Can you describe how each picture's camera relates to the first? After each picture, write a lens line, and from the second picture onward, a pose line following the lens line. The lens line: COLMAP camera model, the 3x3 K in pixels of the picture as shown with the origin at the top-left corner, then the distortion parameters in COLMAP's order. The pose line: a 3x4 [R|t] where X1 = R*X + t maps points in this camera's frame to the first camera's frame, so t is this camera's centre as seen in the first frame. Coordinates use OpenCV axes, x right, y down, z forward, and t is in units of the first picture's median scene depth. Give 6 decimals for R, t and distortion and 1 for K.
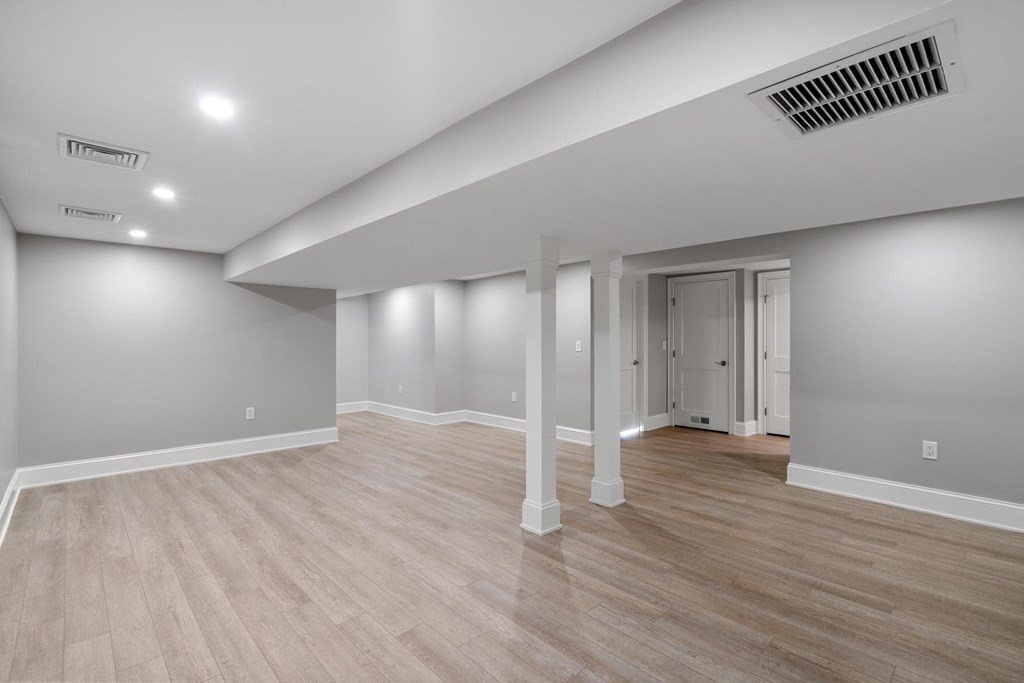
lens RADIAL K [[466.4, 0, 511.8], [0, 466.4, 342.4], [0, 0, 1]] dist [-0.004638, 0.003573]
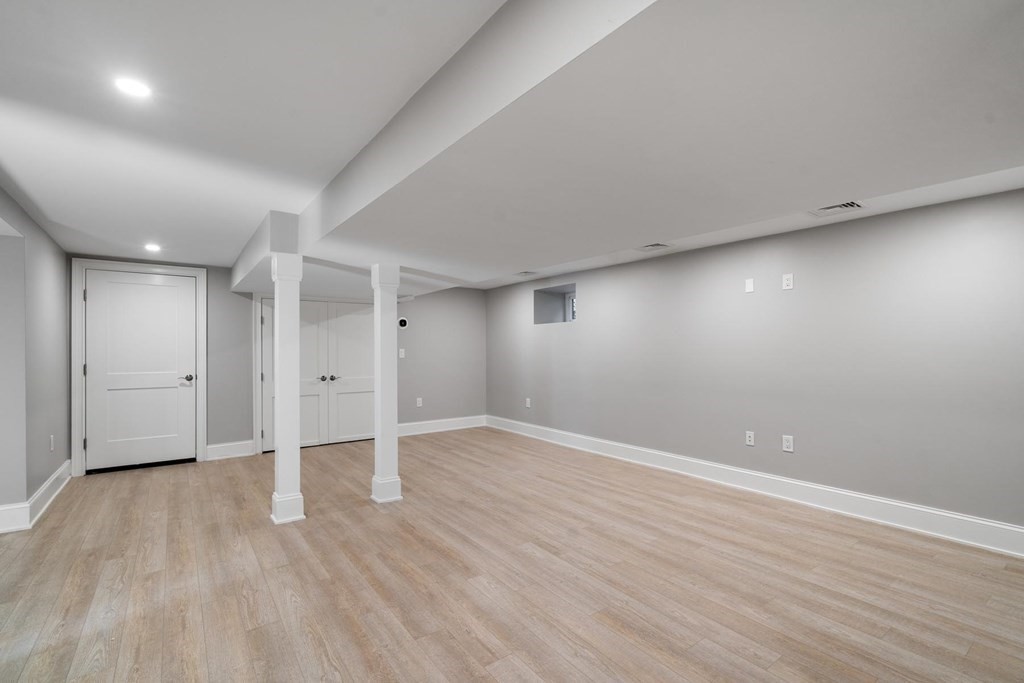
lens RADIAL K [[466.4, 0, 512.6], [0, 466.4, 345.2], [0, 0, 1]] dist [-0.004638, 0.003573]
pose [[-0.991773, 0.004575, 0.127931, -0.398784], [0.003912, 0.999978, -0.005432, -0.001442], [-0.127953, -0.004887, -0.991768, 2.029286]]
